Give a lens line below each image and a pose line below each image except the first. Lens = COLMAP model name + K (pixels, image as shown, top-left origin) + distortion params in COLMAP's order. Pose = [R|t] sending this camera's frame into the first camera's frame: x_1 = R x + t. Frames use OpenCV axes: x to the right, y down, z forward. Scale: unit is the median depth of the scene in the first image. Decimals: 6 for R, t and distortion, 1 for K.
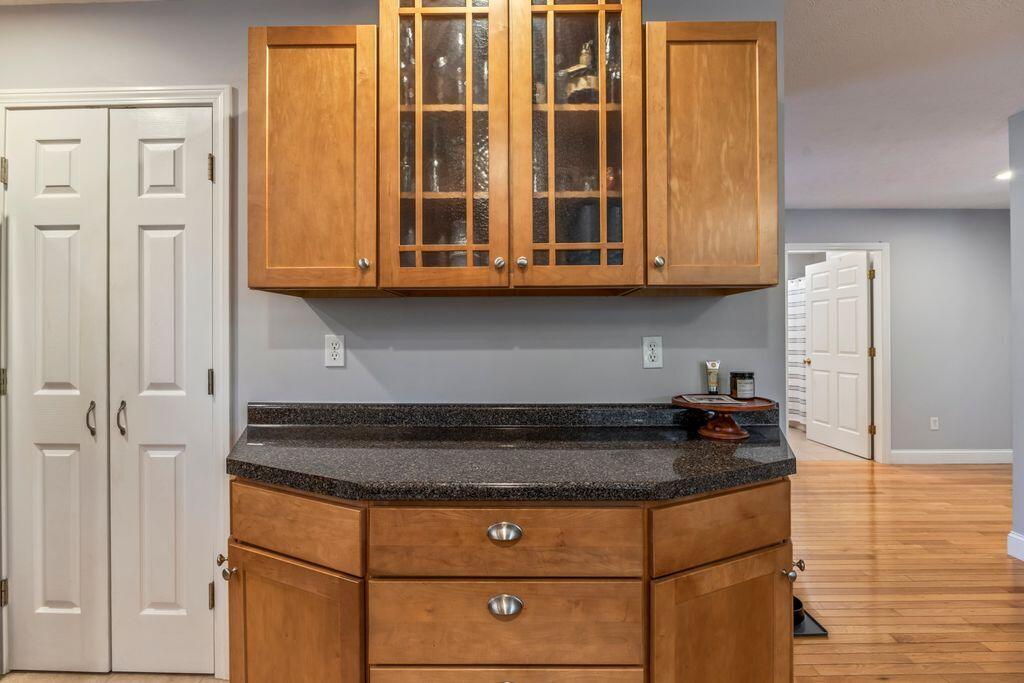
lens RADIAL K [[438.9, 0, 510.0], [0, 438.9, 337.1], [0, 0, 1]] dist [0.002239, -0.000482]
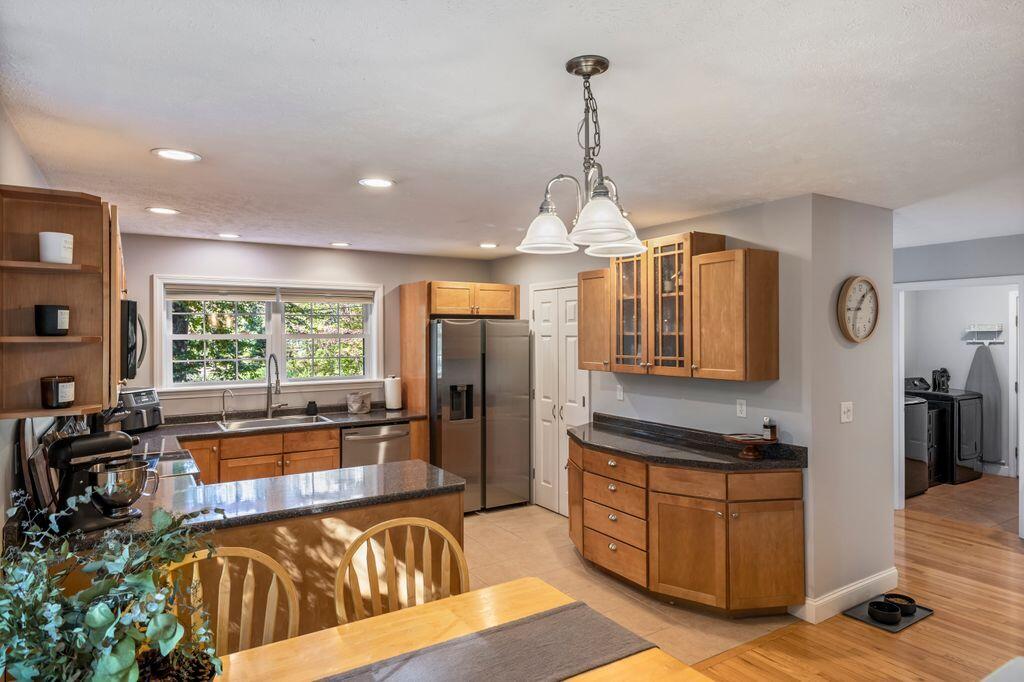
lens RADIAL K [[604.6, 0, 515.7], [0, 604.6, 336.3], [0, 0, 1]] dist [0.003609, 0.001551]
pose [[0.541428, 0.002549, -0.840743, 2.341190], [0.000995, 0.999993, 0.003673, -0.330794], [0.840747, -0.002825, 0.541422, -1.350544]]
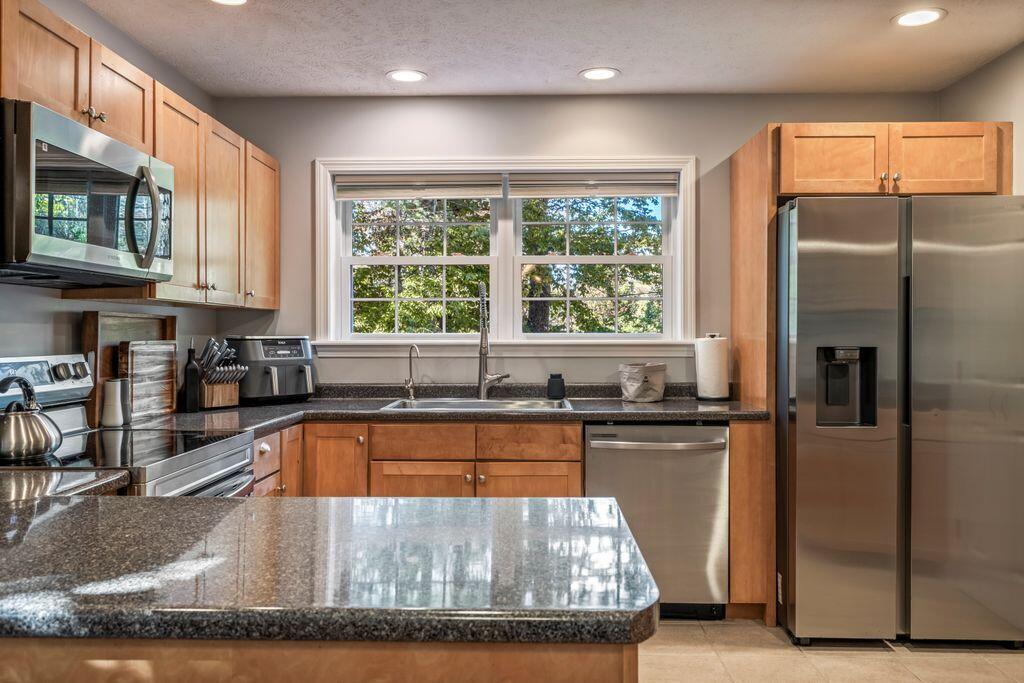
lens RADIAL K [[797.3, 0, 506.8], [0, 797.3, 340.0], [0, 0, 1]] dist [0.007968, 0.000615]
pose [[-0.024452, 0.007375, -0.999674, 1.044550], [-0.000805, 0.999972, 0.007397, -0.009005], [0.999701, 0.000985, -0.024446, -0.351542]]
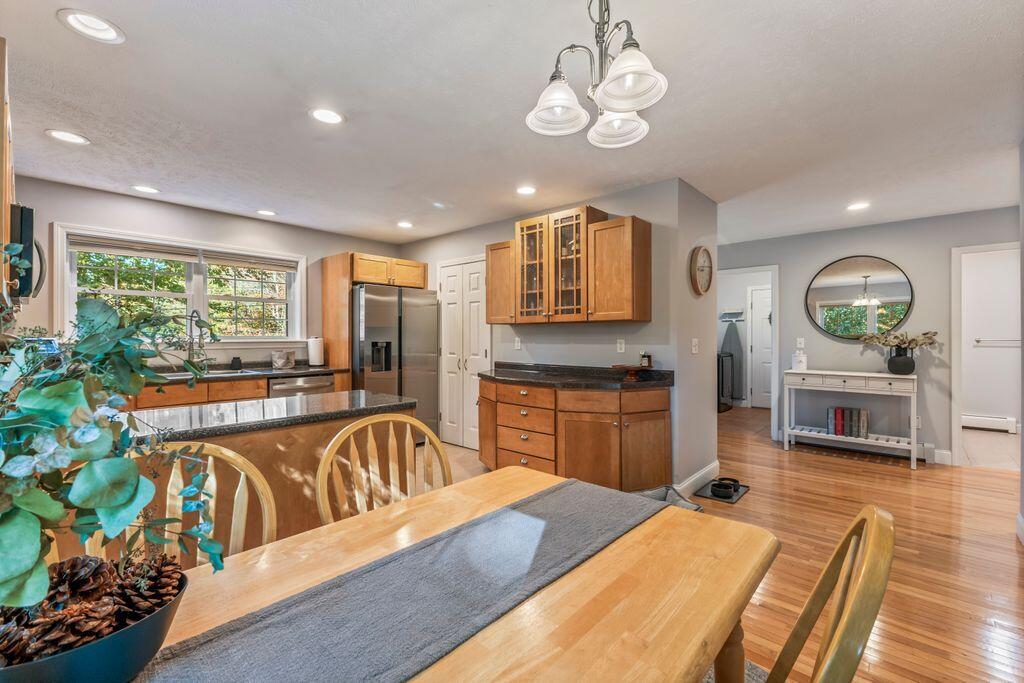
lens RADIAL K [[438.9, 0, 515.9], [0, 438.9, 338.0], [0, 0, 1]] dist [0.002239, -0.000482]
pose [[0.750421, 0.004454, -0.660946, 1.777576], [-0.002869, 0.999990, 0.003482, -0.017826], [0.660954, -0.000717, 0.750426, -1.351573]]
